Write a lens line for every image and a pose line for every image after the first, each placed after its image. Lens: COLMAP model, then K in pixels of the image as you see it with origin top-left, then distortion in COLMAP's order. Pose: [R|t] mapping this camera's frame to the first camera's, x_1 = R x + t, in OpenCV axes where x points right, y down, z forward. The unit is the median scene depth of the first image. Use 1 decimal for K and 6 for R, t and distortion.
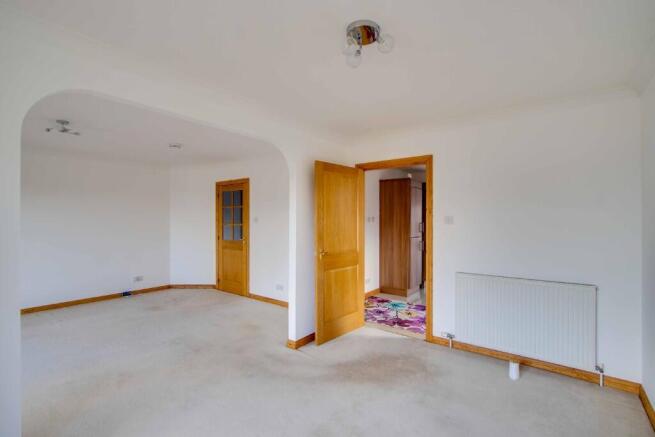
lens RADIAL K [[308.3, 0, 326.6], [0, 308.3, 222.0], [0, 0, 1]] dist [-0.004311, -0.000464]
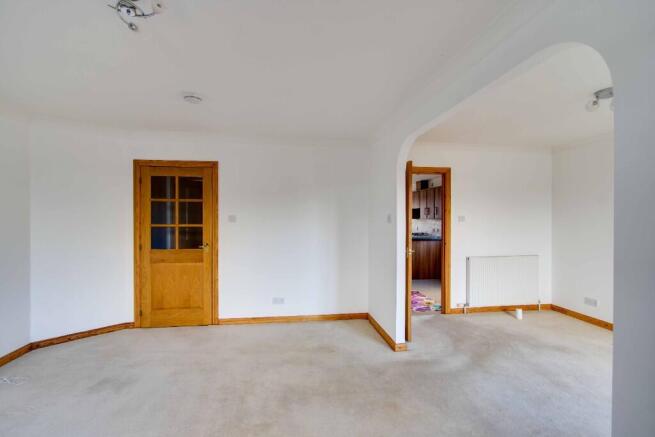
lens RADIAL K [[308.3, 0, 327.3], [0, 308.3, 218.8], [0, 0, 1]] dist [-0.004518, -0.000847]
pose [[0.693676, -0.003805, 0.720277, -0.713133], [0.005750, 0.999983, -0.000256, -0.006197], [-0.720265, 0.004319, 0.693686, 0.362814]]
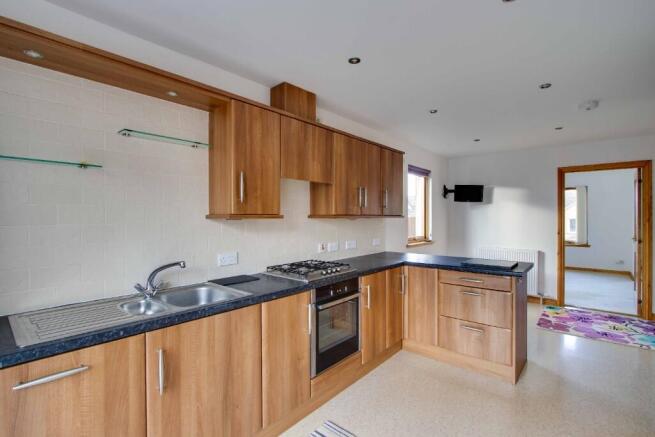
lens RADIAL K [[308.3, 0, 327.3], [0, 308.3, 218.8], [0, 0, 1]] dist [-0.004518, -0.000847]
pose [[-0.998981, -0.000477, 0.045140, 0.996673], [0.000172, 0.999897, 0.014372, -0.009189], [-0.045142, 0.014365, -0.998877, 1.838309]]
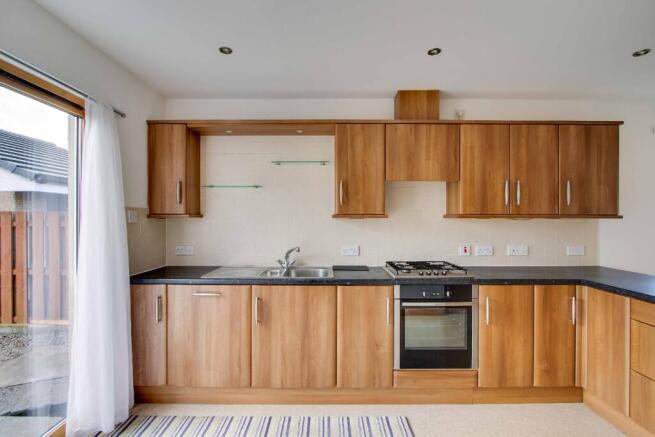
lens RADIAL K [[303.4, 0, 326.0], [0, 303.4, 218.5], [0, 0, 1]] dist [-0.012475, 0.000969]
pose [[-0.616082, -0.005990, 0.787659, 0.732891], [0.003493, 0.999940, 0.010336, -0.007560], [-0.787675, 0.009119, -0.616024, 1.759823]]
